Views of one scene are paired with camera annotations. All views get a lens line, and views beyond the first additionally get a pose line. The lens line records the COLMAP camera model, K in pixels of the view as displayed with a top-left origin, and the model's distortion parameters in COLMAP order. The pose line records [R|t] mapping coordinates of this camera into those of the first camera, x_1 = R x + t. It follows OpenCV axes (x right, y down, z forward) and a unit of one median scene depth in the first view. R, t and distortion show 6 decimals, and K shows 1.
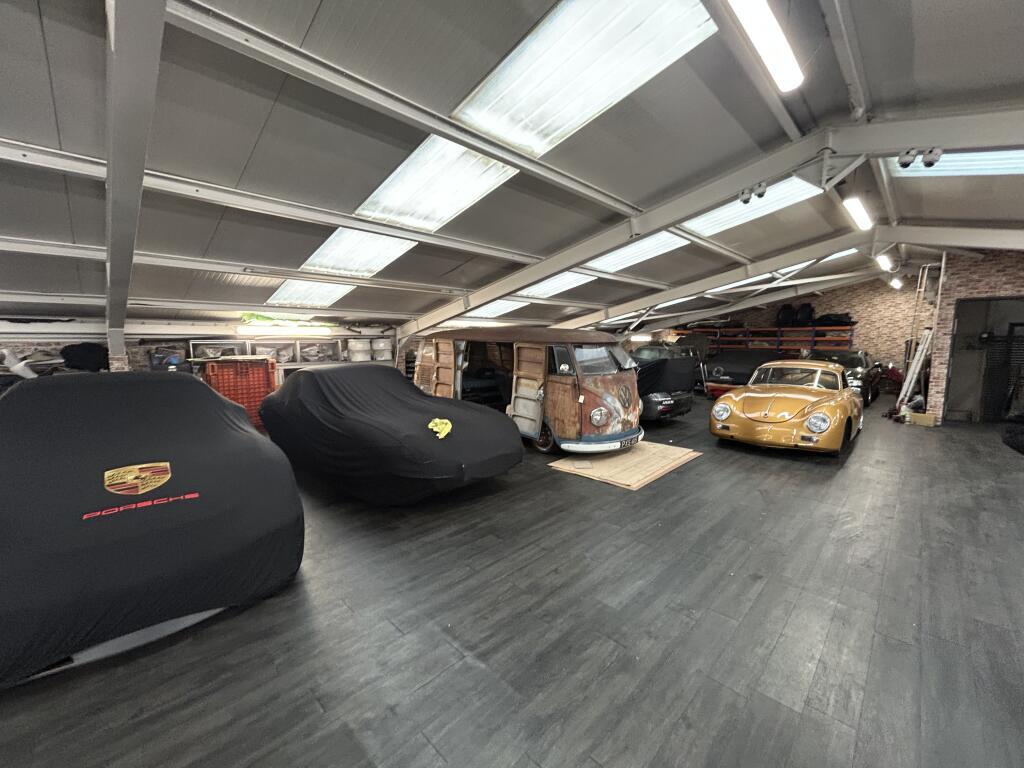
lens RADIAL K [[413.4, 0, 509.5], [0, 413.4, 385.5], [0, 0, 1]] dist [0.000814, -0.000250]
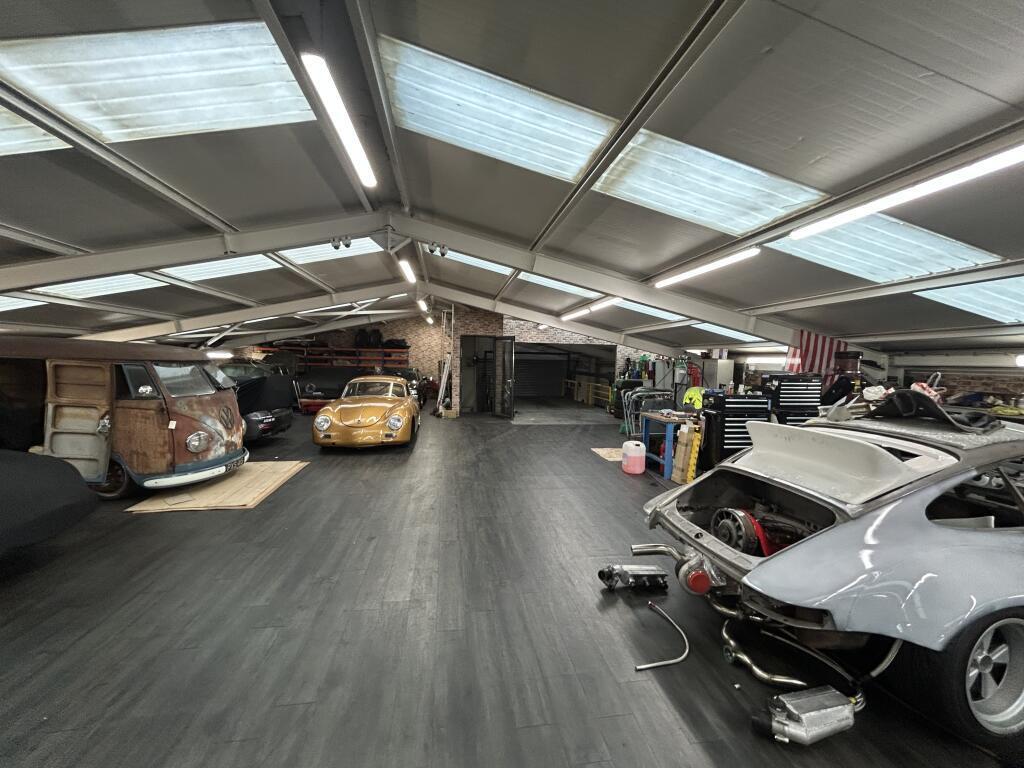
lens RADIAL K [[410.9, 0, 512.0], [0, 410.9, 384.0], [0, 0, 1]] dist [0.000943, -0.000036]
pose [[0.589378, -0.035405, 0.807081, -0.092599], [0.072174, 0.997352, -0.008954, 0.005885], [-0.804627, 0.063527, 0.590373, -0.088693]]
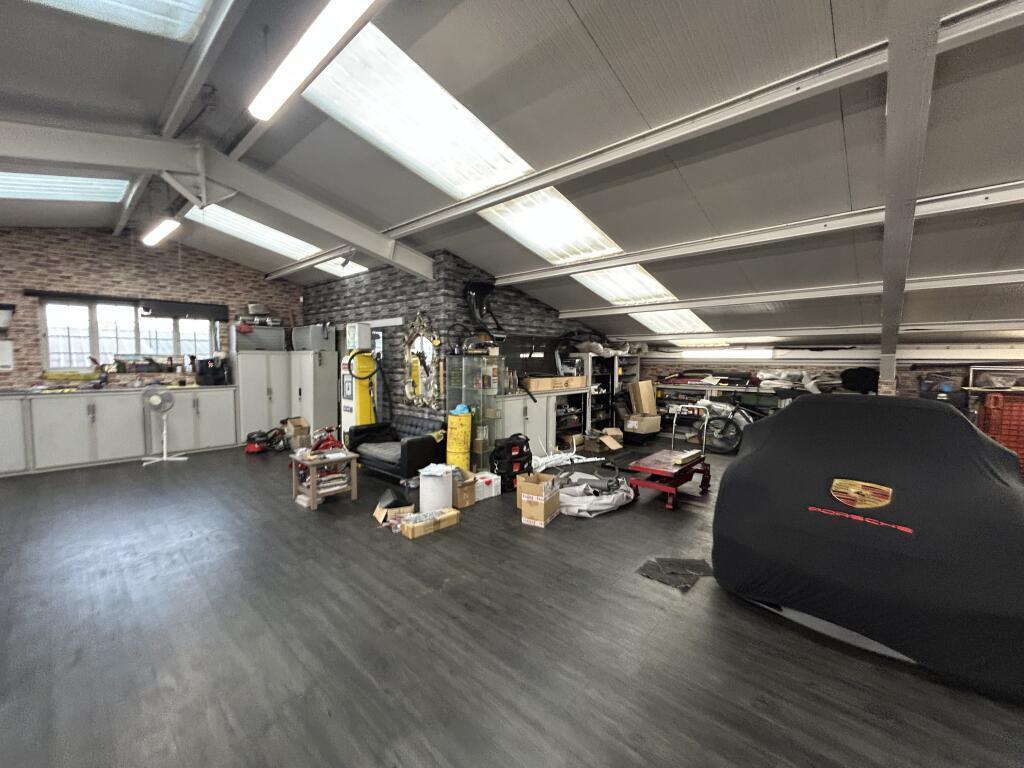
lens RADIAL K [[413.4, 0, 509.5], [0, 413.4, 385.5], [0, 0, 1]] dist [0.000814, -0.000250]
pose [[0.044864, 0.061061, -0.997125, 0.062600], [-0.117560, 0.991518, 0.055429, -0.004350], [0.992052, 0.114736, 0.051661, 0.000968]]
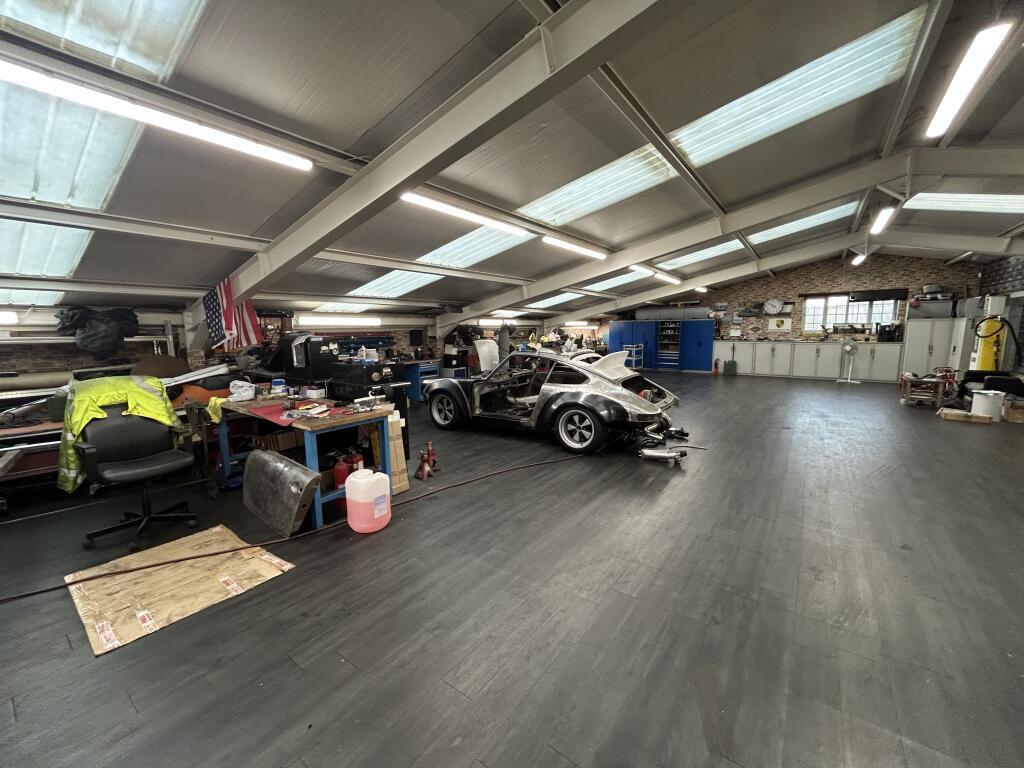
lens RADIAL K [[413.4, 0, 509.5], [0, 413.4, 385.5], [0, 0, 1]] dist [0.000814, -0.000250]
pose [[-0.989361, 0.025743, -0.143183, 0.852498], [-0.009949, 0.969941, 0.243136, -0.090992], [0.145139, 0.241974, -0.959366, 0.866420]]
